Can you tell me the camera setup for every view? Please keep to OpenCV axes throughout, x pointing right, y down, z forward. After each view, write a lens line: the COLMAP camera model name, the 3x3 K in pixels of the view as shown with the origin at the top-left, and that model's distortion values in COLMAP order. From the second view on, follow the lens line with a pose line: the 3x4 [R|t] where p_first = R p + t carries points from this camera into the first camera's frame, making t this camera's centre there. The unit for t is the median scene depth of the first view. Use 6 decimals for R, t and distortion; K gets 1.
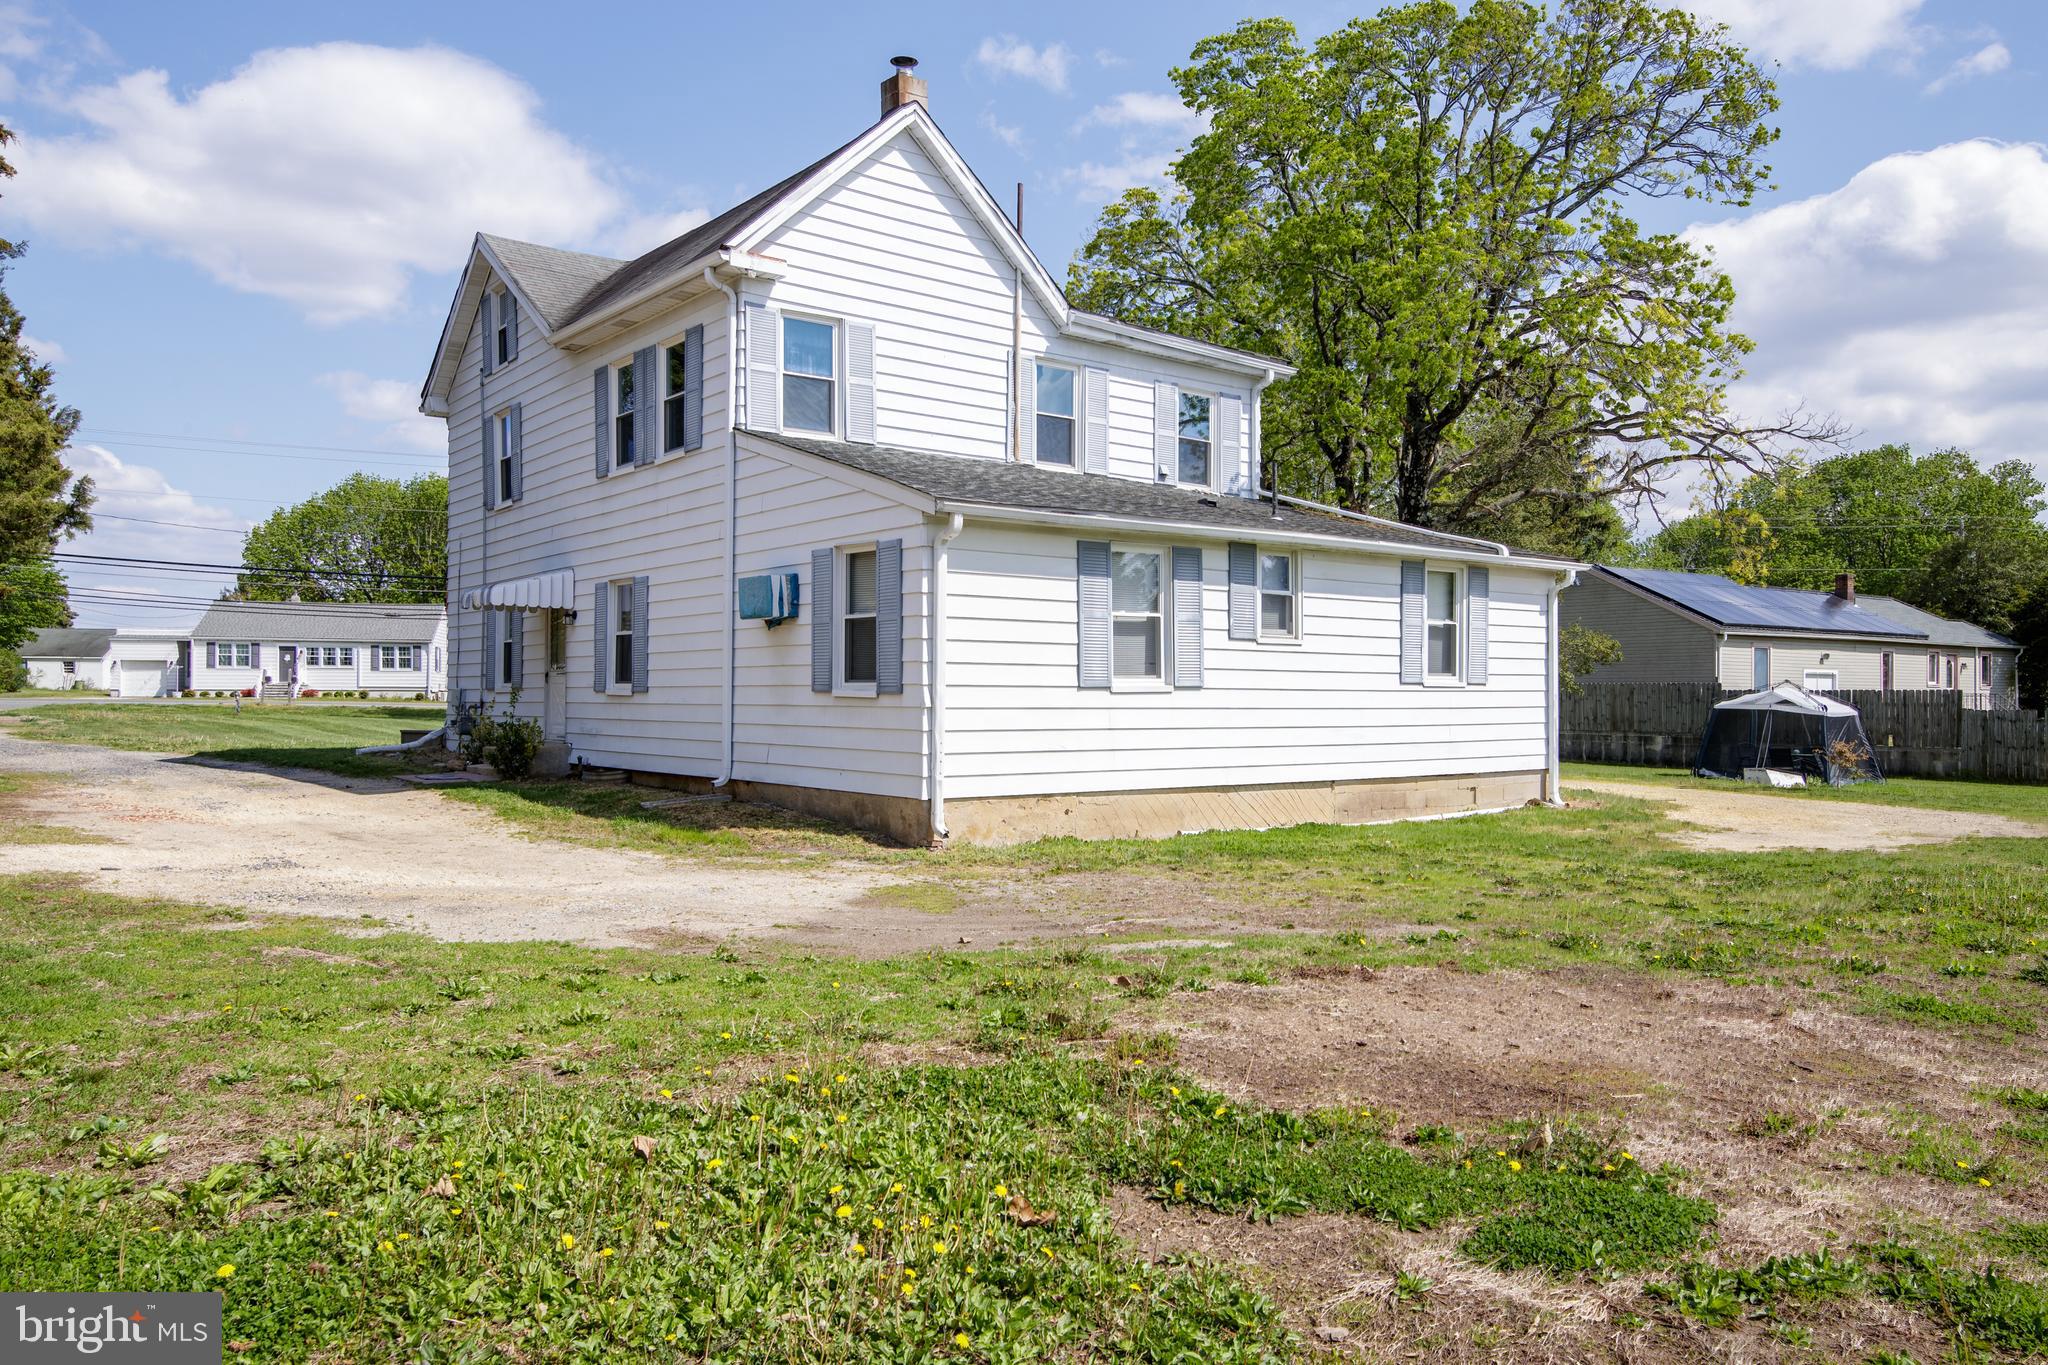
lens RADIAL K [[1442.7, 0, 1017.5], [0, 1442.7, 692.0], [0, 0, 1]] dist [0.009330, 0.000790]
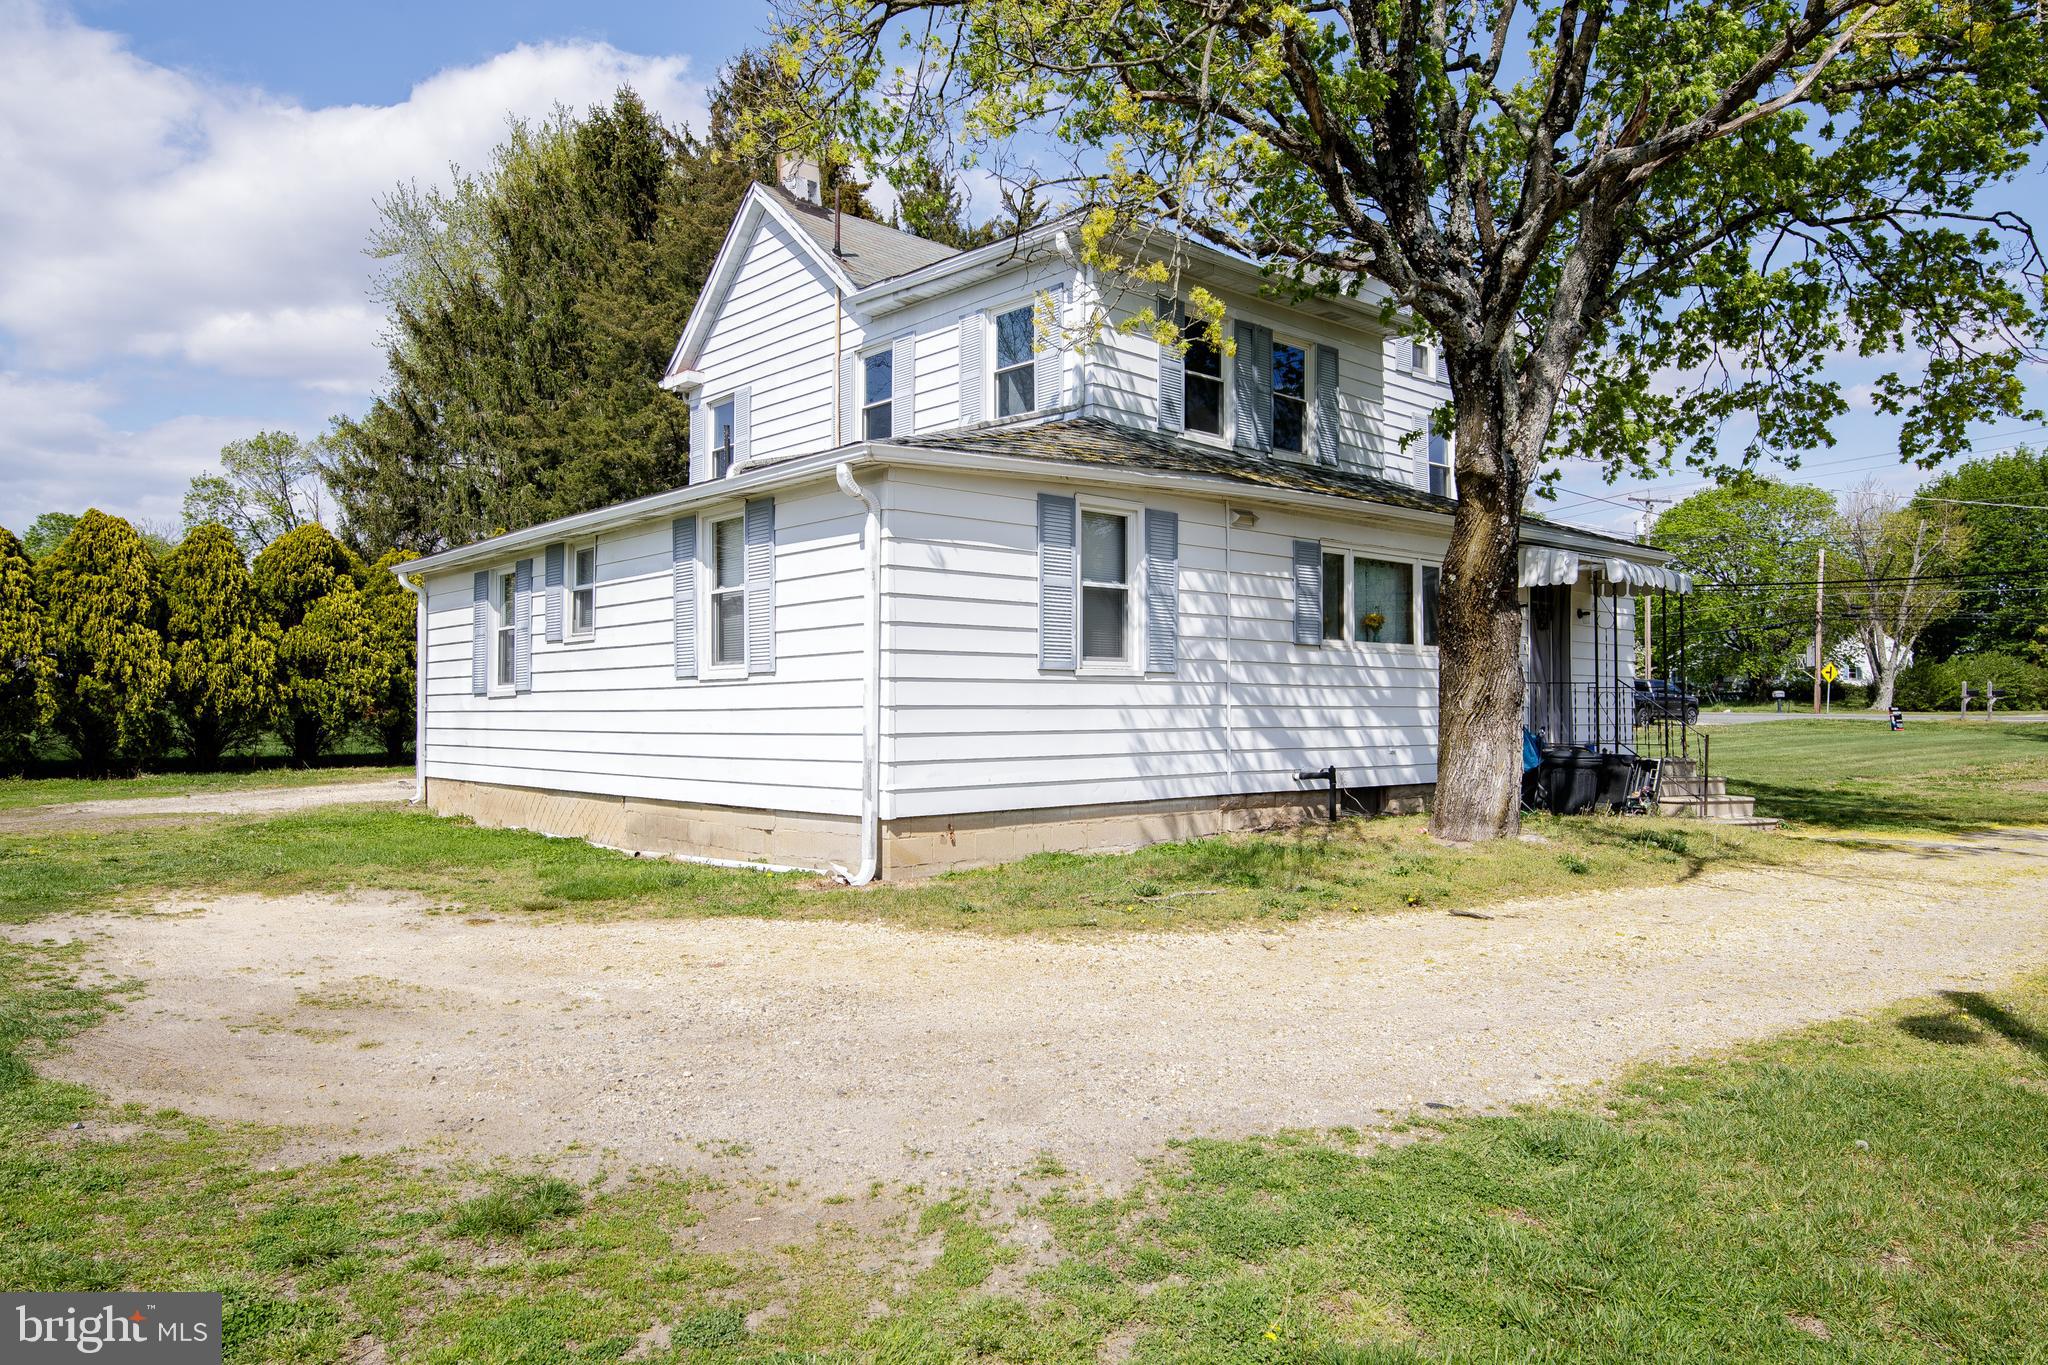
lens RADIAL K [[1369.6, 0, 1024.0], [0, 1369.6, 682.5], [0, 0, 1]] dist [0.001903, 0.000514]
pose [[0.072145, -0.012775, -0.997312, 1.009054], [0.023617, 0.999659, -0.011097, 0.008750], [0.997114, -0.022753, 0.072423, 1.134271]]
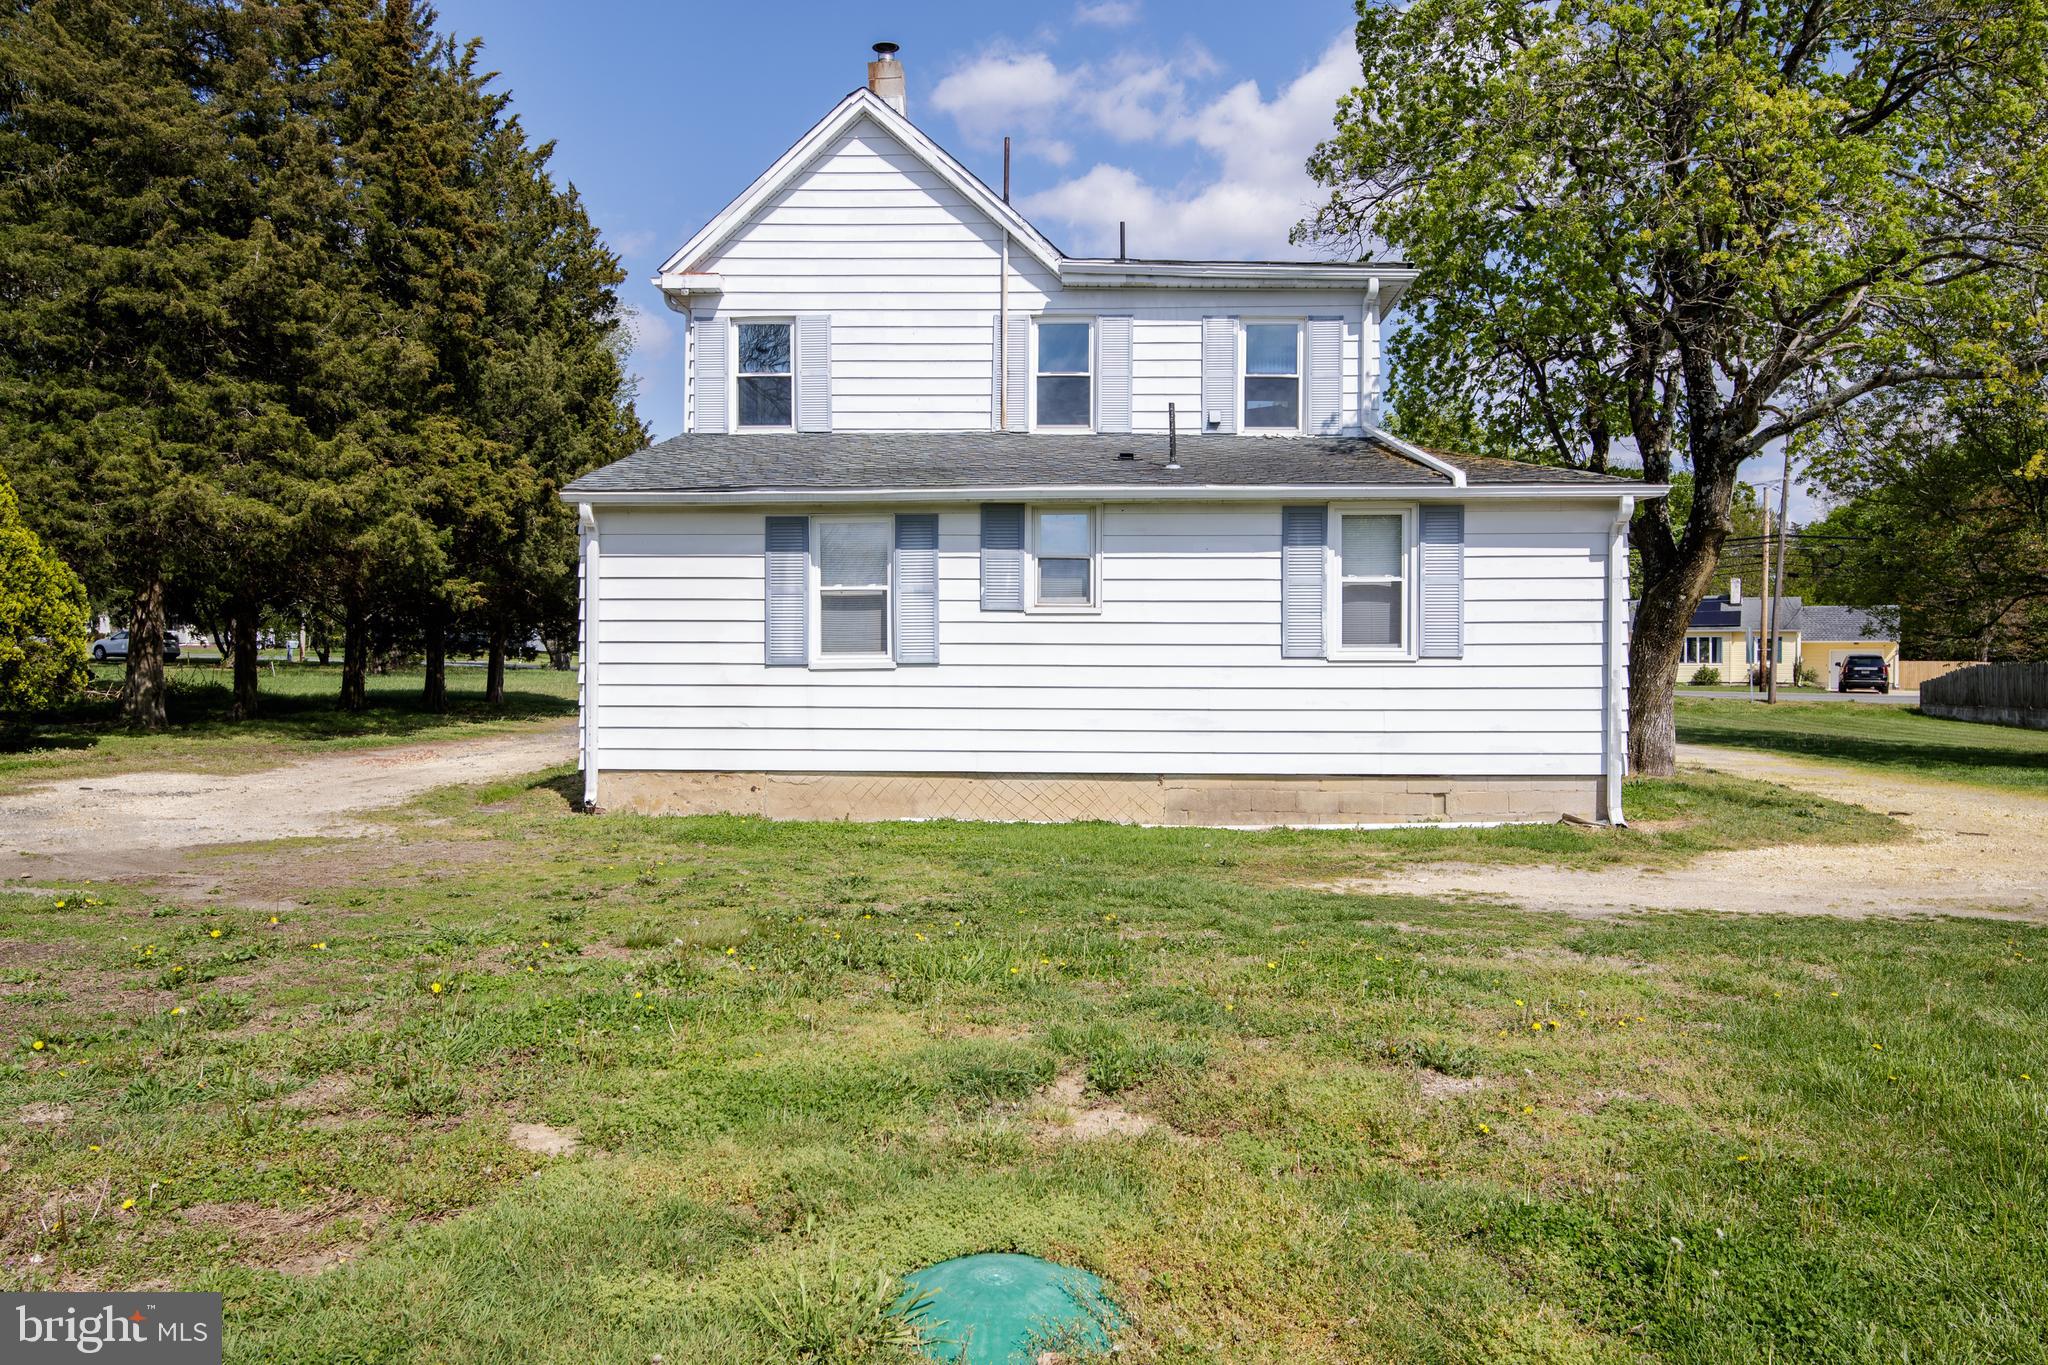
lens RADIAL K [[1479.5, 0, 1024.0], [0, 1479.5, 682.5], [0, 0, 1]] dist [0.003035, -0.000025]
pose [[0.771995, 0.000903, -0.635628, 0.680770], [0.002407, 0.999988, 0.004345, 0.004125], [0.635624, -0.004884, 0.771984, 0.268930]]
